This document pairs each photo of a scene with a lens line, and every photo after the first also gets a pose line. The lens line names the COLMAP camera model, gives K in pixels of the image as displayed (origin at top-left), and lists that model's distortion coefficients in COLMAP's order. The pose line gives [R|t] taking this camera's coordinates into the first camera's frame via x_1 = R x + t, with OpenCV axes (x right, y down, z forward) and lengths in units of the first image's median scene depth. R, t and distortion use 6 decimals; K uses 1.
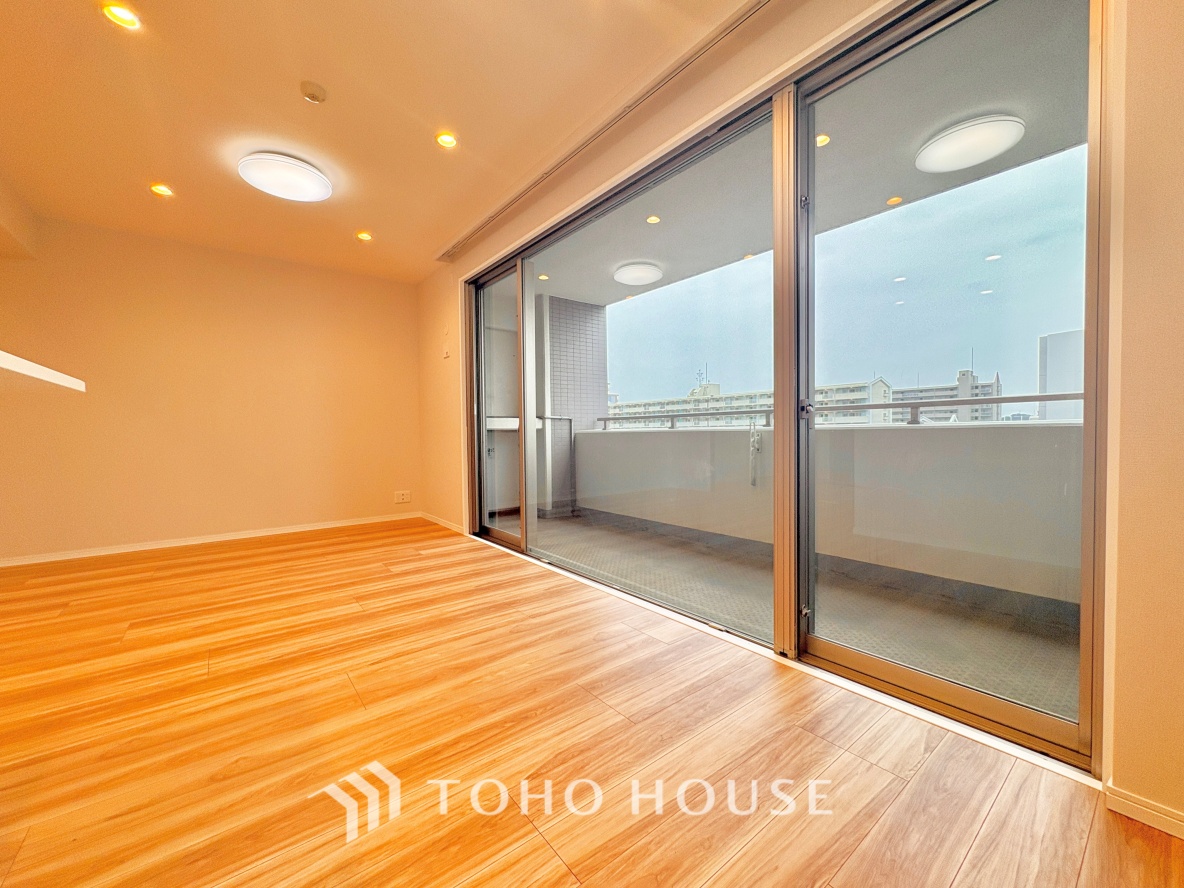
lens RADIAL K [[467.4, 0, 592.0], [0, 467.4, 444.0], [0, 0, 1]] dist [-0.001416, -0.000150]
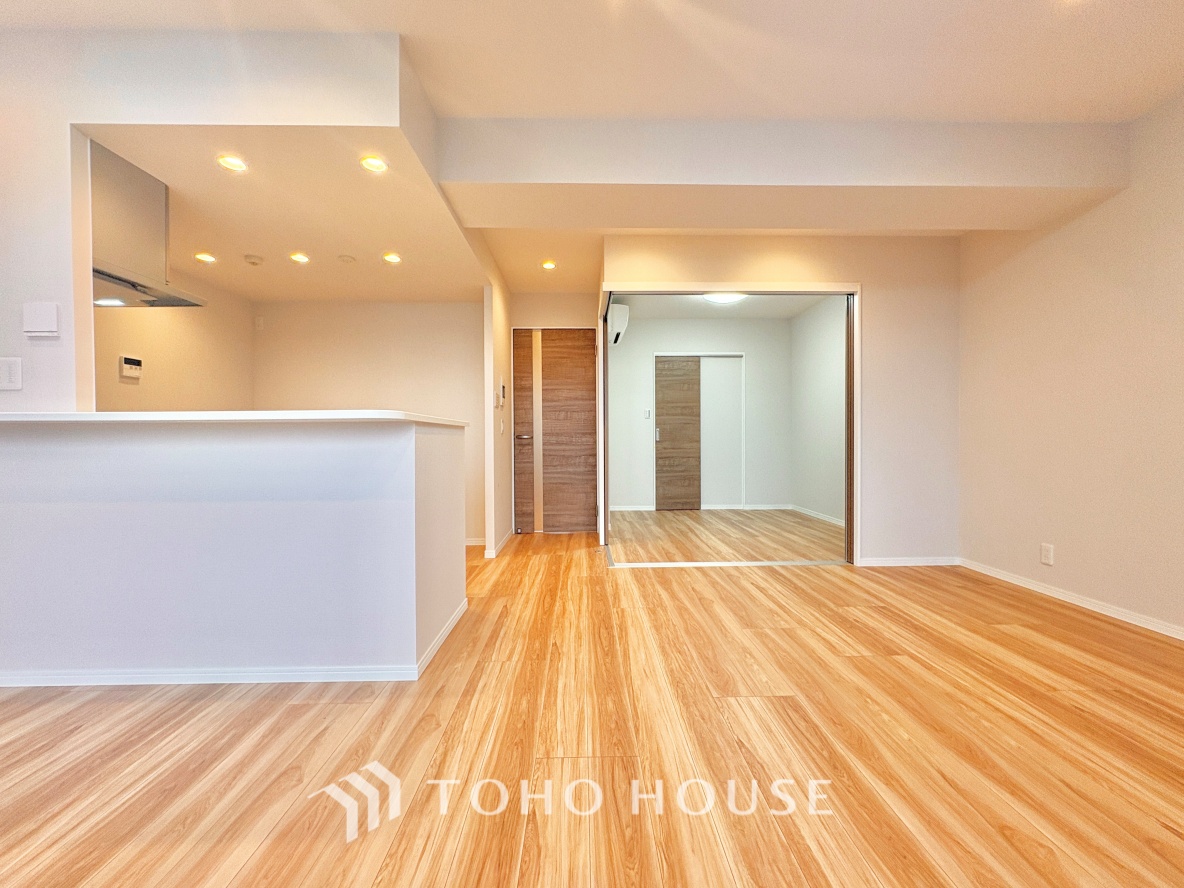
lens RADIAL K [[467.4, 0, 592.0], [0, 467.4, 444.0], [0, 0, 1]] dist [-0.001416, -0.000150]
pose [[-0.604567, 0.027896, -0.796066, -0.198224], [-0.005823, 0.999205, 0.039437, -0.047047], [0.796533, 0.028478, -0.603924, 1.131246]]
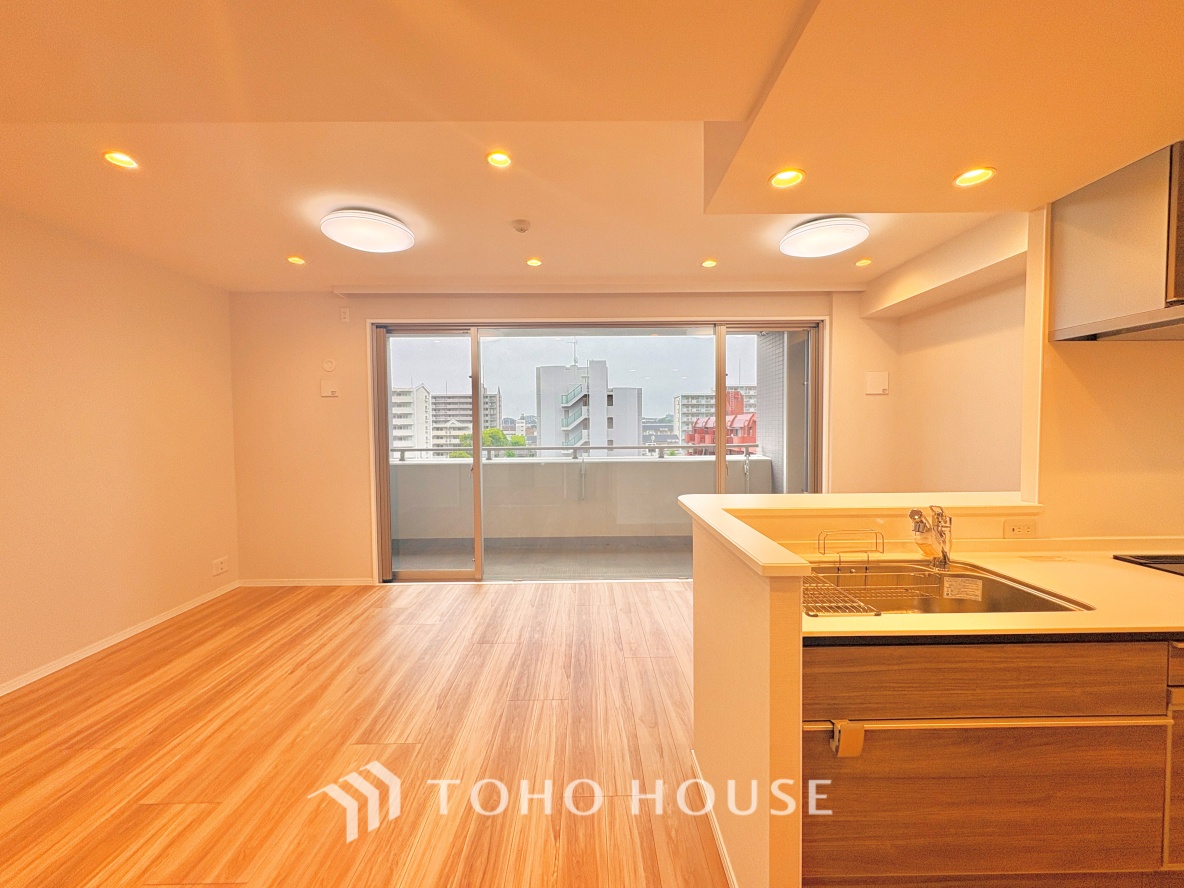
lens RADIAL K [[467.4, 0, 592.0], [0, 467.4, 444.0], [0, 0, 1]] dist [-0.001416, -0.000150]
pose [[0.613167, -0.018893, 0.789728, -1.335856], [0.018927, 0.999778, 0.009222, -0.173474], [-0.789727, 0.009293, 0.613388, 0.097314]]
